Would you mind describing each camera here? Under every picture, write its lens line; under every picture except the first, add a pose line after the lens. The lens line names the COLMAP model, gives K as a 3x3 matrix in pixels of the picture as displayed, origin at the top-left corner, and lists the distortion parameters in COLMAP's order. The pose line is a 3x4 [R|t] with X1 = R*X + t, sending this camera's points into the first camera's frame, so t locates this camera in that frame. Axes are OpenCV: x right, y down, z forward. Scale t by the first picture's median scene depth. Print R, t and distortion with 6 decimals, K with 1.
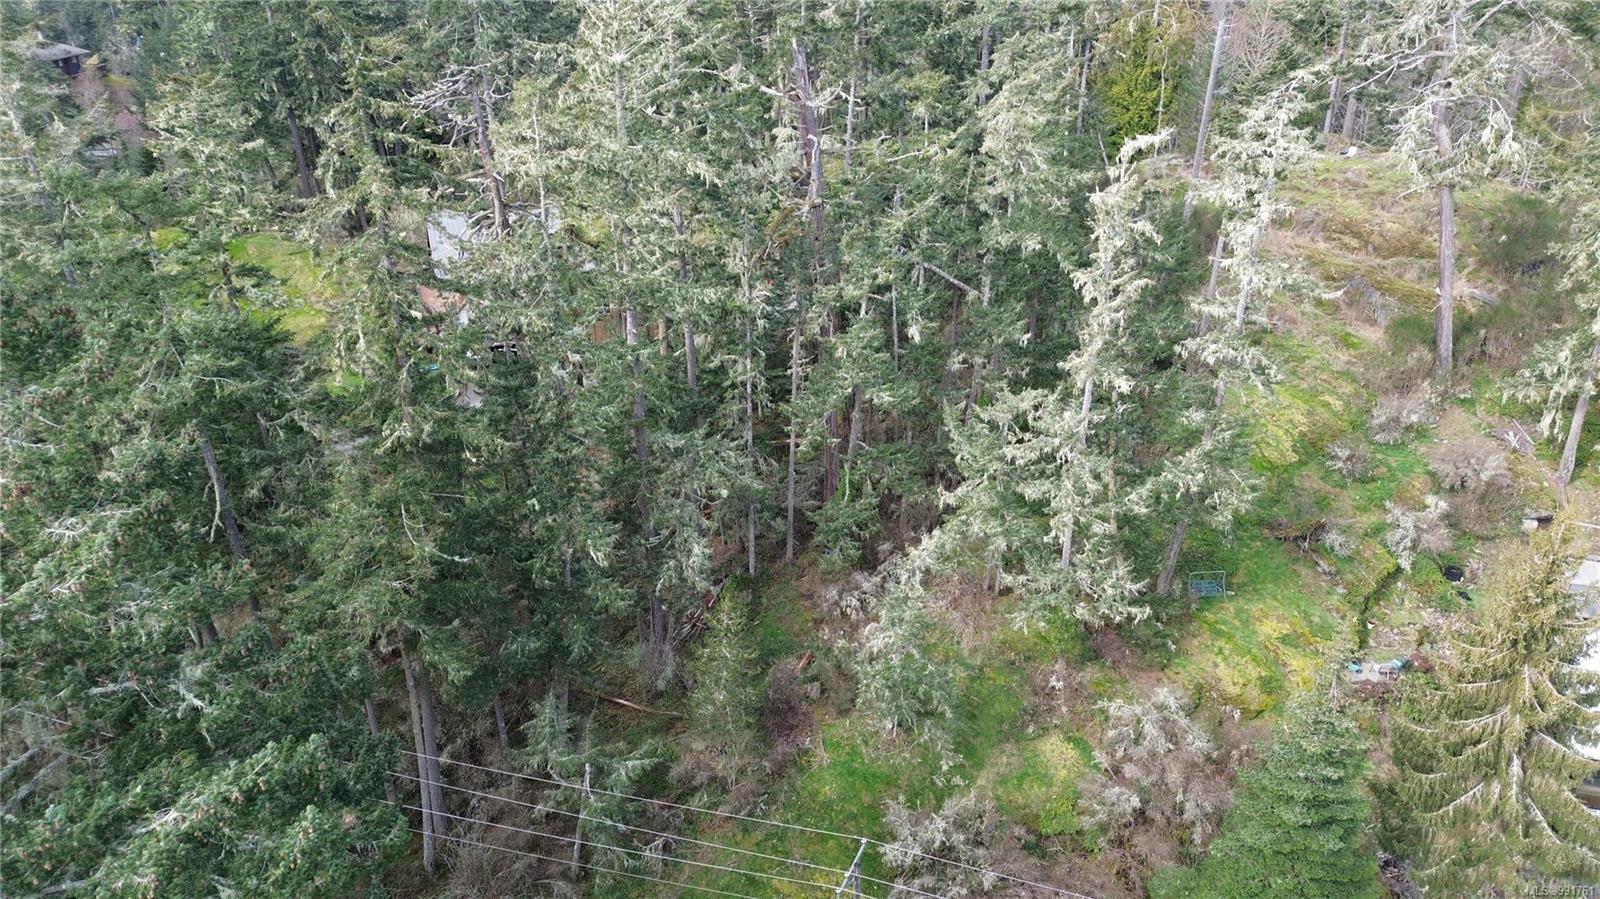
lens RADIAL K [[1109.8, 0, 800.0], [0, 1109.8, 449.5], [0, 0, 1]] dist [0.099523, -0.106534]
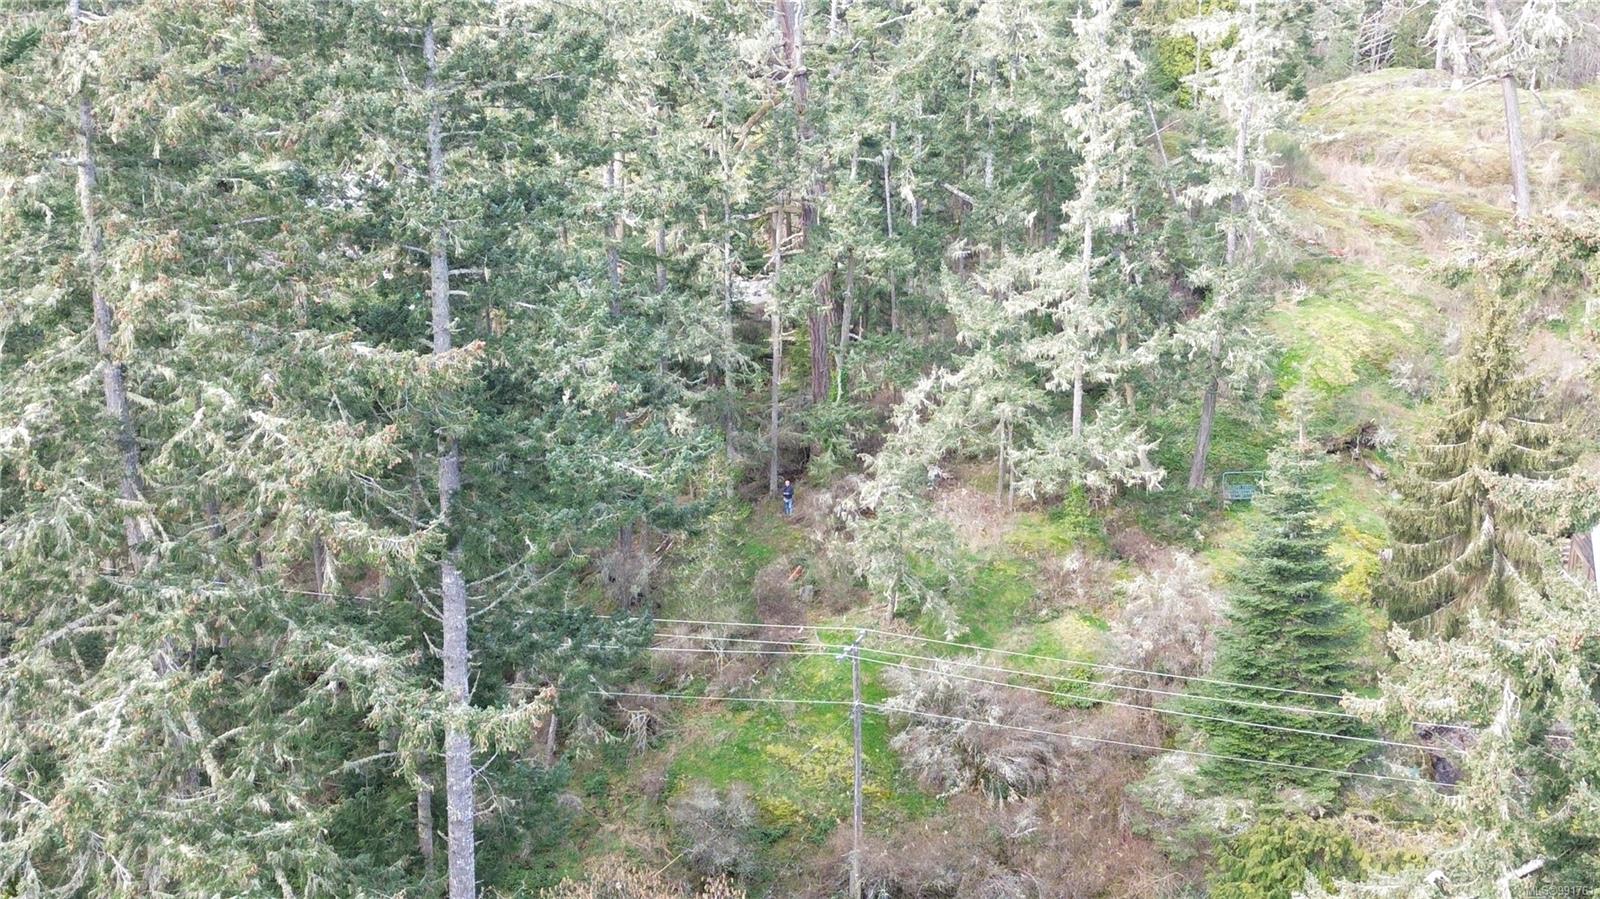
lens RADIAL K [[1883.6, 0, 806.0], [0, 1883.6, 453.6], [0, 0, 1]] dist [0.256875, -0.884471]
pose [[0.999507, -0.012959, 0.028603, -0.031703], [0.017048, 0.988888, -0.147684, 0.347588], [-0.026372, 0.148099, 0.988621, -0.548041]]
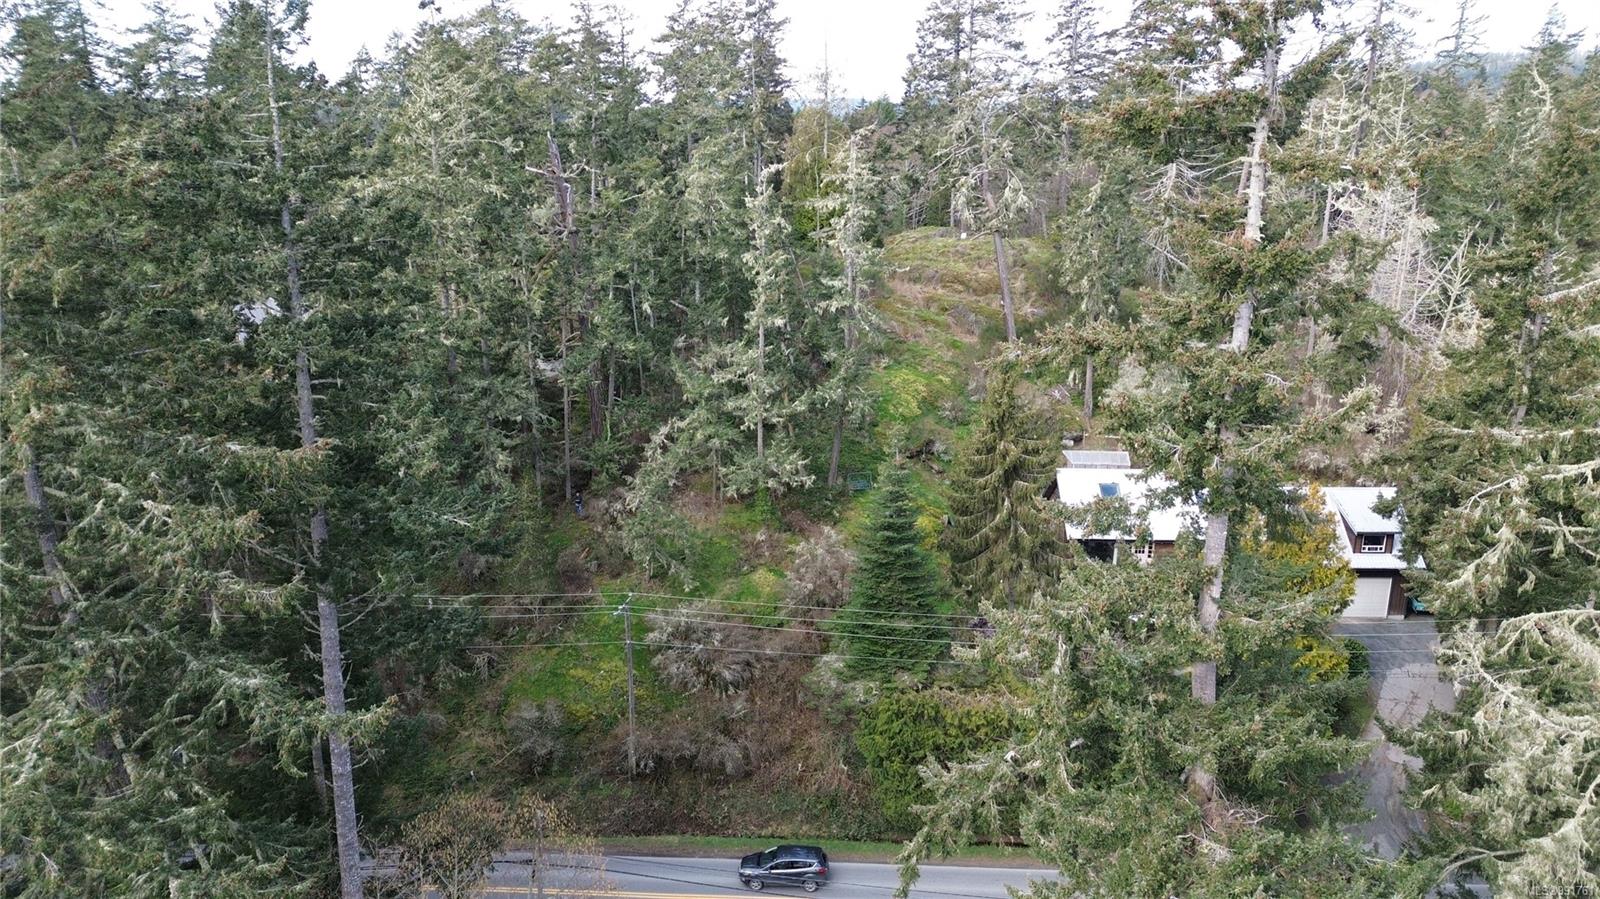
lens RADIAL K [[1109.8, 0, 800.0], [0, 1109.8, 449.5], [0, 0, 1]] dist [0.099523, -0.106534]
pose [[0.975621, -0.058234, 0.211595, -0.022296], [0.088994, 0.986301, -0.138886, 0.304715], [-0.200609, 0.154331, 0.967439, -0.442244]]
